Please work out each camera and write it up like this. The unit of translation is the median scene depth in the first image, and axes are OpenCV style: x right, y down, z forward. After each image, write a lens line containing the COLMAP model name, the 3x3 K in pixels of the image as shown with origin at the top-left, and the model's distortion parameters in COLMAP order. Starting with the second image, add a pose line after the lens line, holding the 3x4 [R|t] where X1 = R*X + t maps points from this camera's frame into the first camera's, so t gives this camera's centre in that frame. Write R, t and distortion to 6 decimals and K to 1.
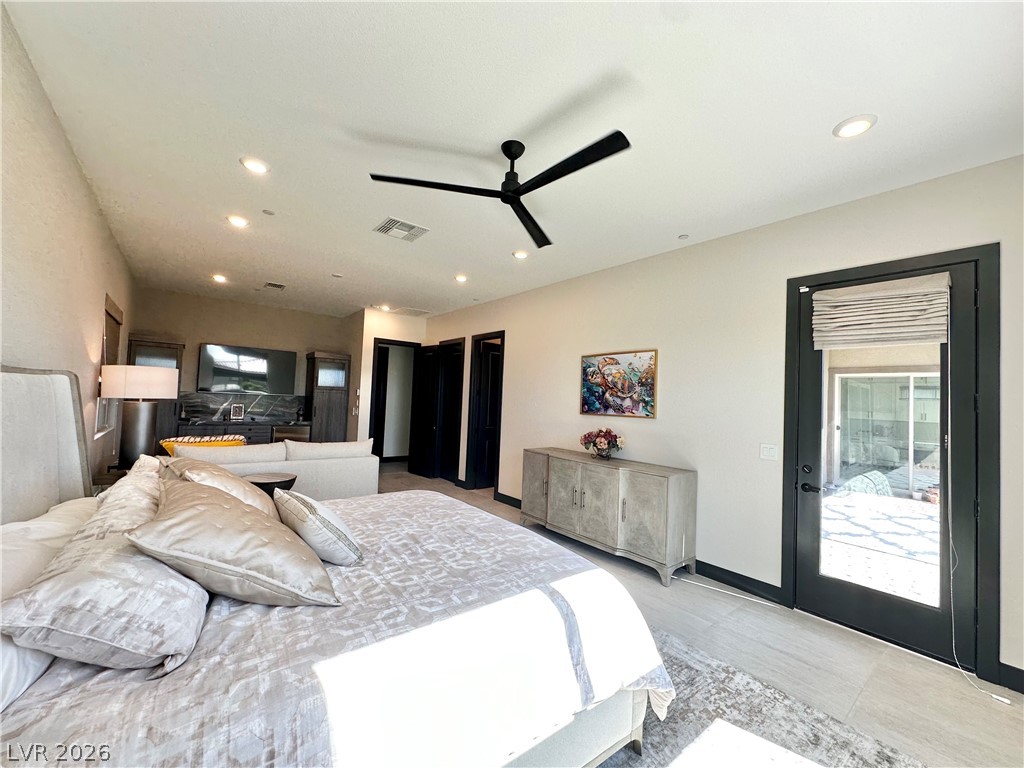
lens RADIAL K [[408.4, 0, 510.9], [0, 408.4, 381.1], [0, 0, 1]] dist [-0.000439, -0.000276]
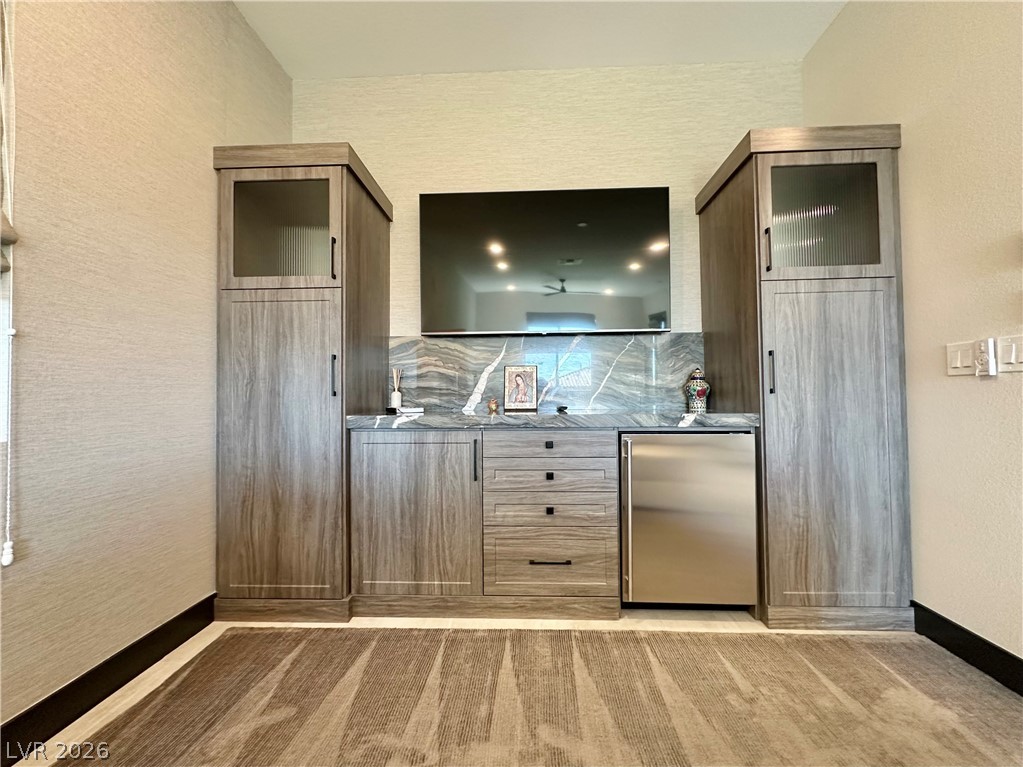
lens RADIAL K [[440.1, 0, 513.2], [0, 440.1, 384.4], [0, 0, 1]] dist [-0.003711, -0.000487]
pose [[0.749939, -0.067019, -0.658104, -0.423158], [0.073688, 0.997127, -0.017573, 0.074808], [0.657390, -0.035315, 0.752722, 0.701782]]
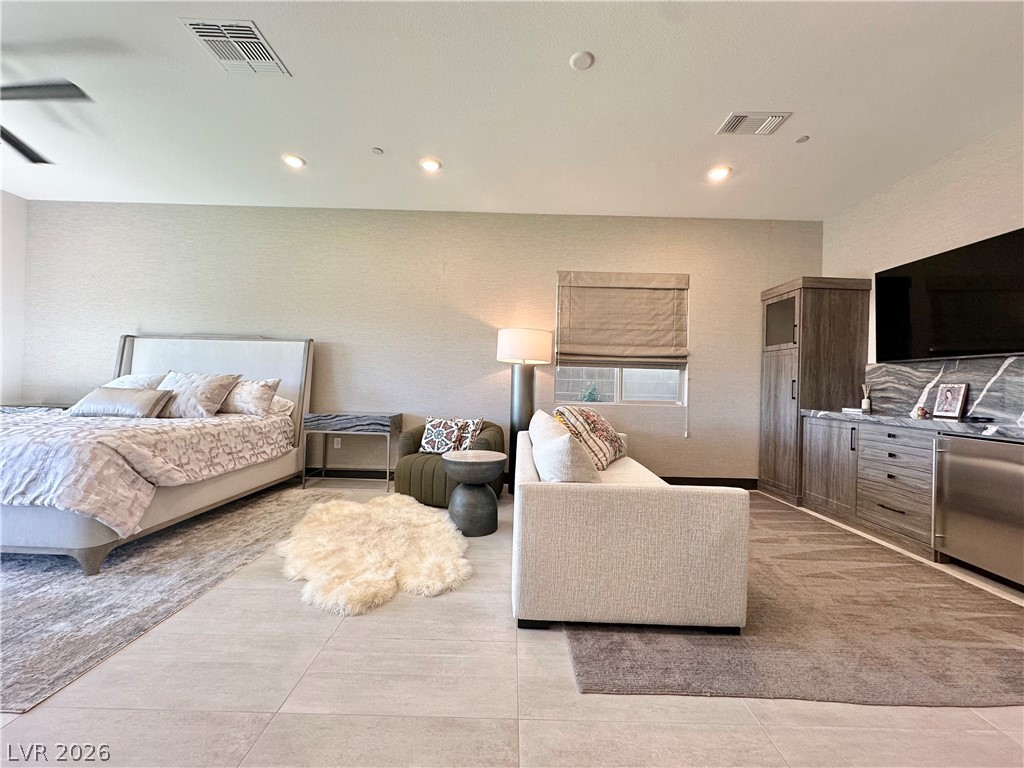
lens RADIAL K [[408.4, 0, 512.7], [0, 408.4, 383.1], [0, 0, 1]] dist [-0.000439, -0.000276]
pose [[-0.623396, -0.065131, -0.779189, -0.035374], [-0.018049, 0.997458, -0.068935, 0.091511], [0.781698, -0.028910, -0.622987, 0.879154]]
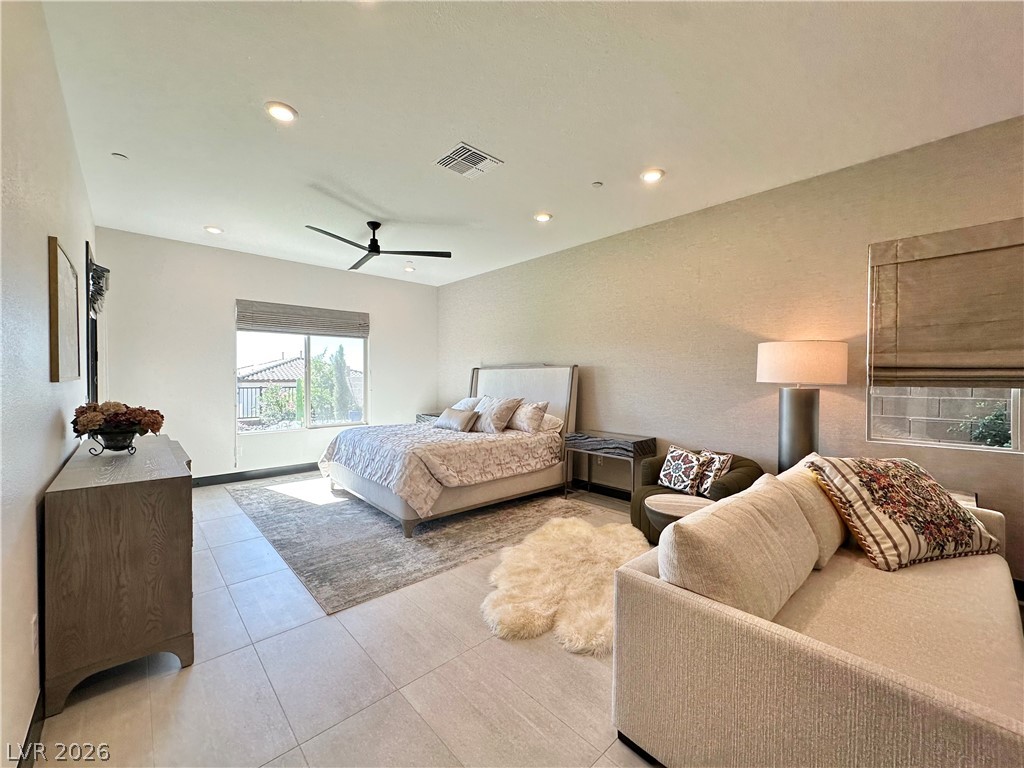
lens RADIAL K [[408.4, 0, 513.6], [0, 408.4, 383.3], [0, 0, 1]] dist [-0.000439, -0.000276]
pose [[-0.995973, -0.047478, -0.076055, -0.161802], [-0.044803, 0.998329, -0.036493, 0.050660], [0.077661, -0.032938, -0.996436, 0.933401]]
